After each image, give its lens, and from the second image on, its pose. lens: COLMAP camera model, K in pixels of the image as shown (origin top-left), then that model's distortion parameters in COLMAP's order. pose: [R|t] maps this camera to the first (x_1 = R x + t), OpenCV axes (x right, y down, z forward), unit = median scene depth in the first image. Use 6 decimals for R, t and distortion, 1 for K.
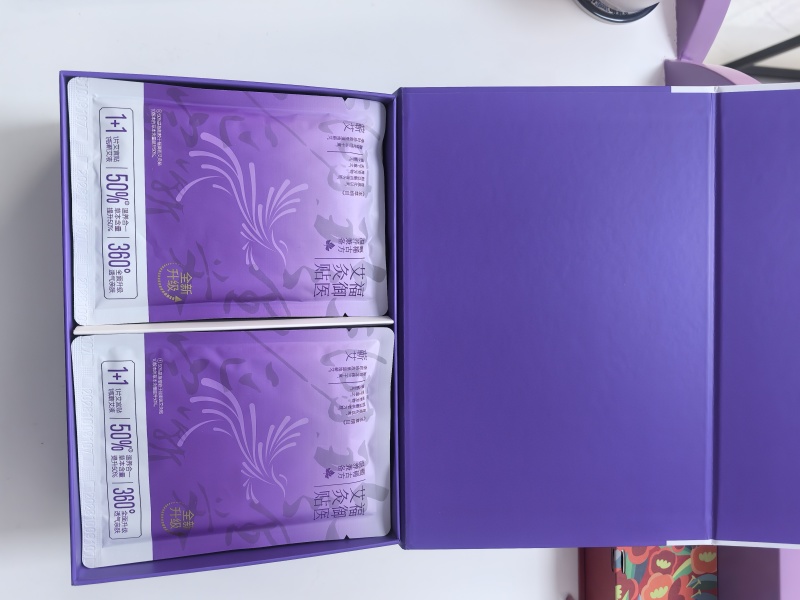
lens RADIAL K [[627.9, 0, 400.4], [0, 627.9, 306.9], [0, 0, 1]] dist [0.092484, -0.320864]
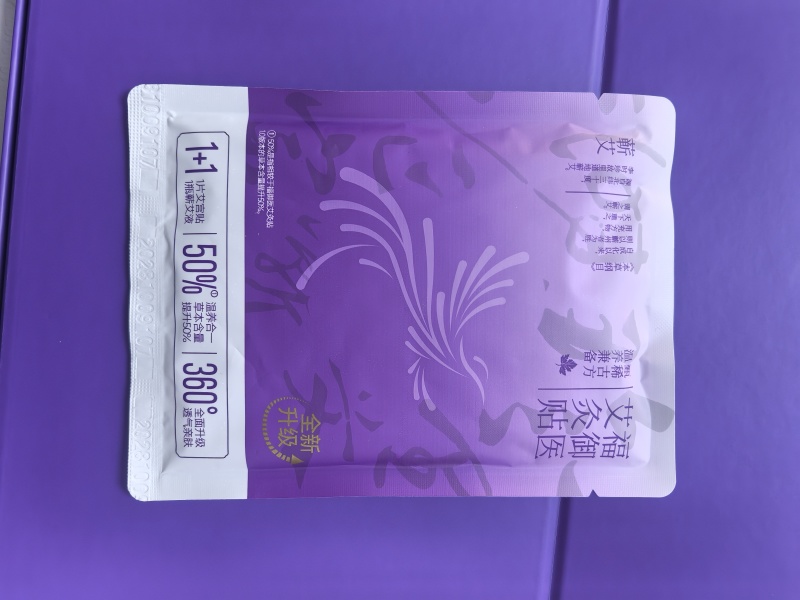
lens RADIAL K [[627.9, 0, 400.4], [0, 627.9, 306.9], [0, 0, 1]] dist [0.092484, -0.320864]
pose [[0.960998, -0.004219, -0.276522, -0.105304], [-0.026382, 0.993925, -0.106850, -0.090319], [0.275293, 0.109978, 0.955049, 0.470572]]
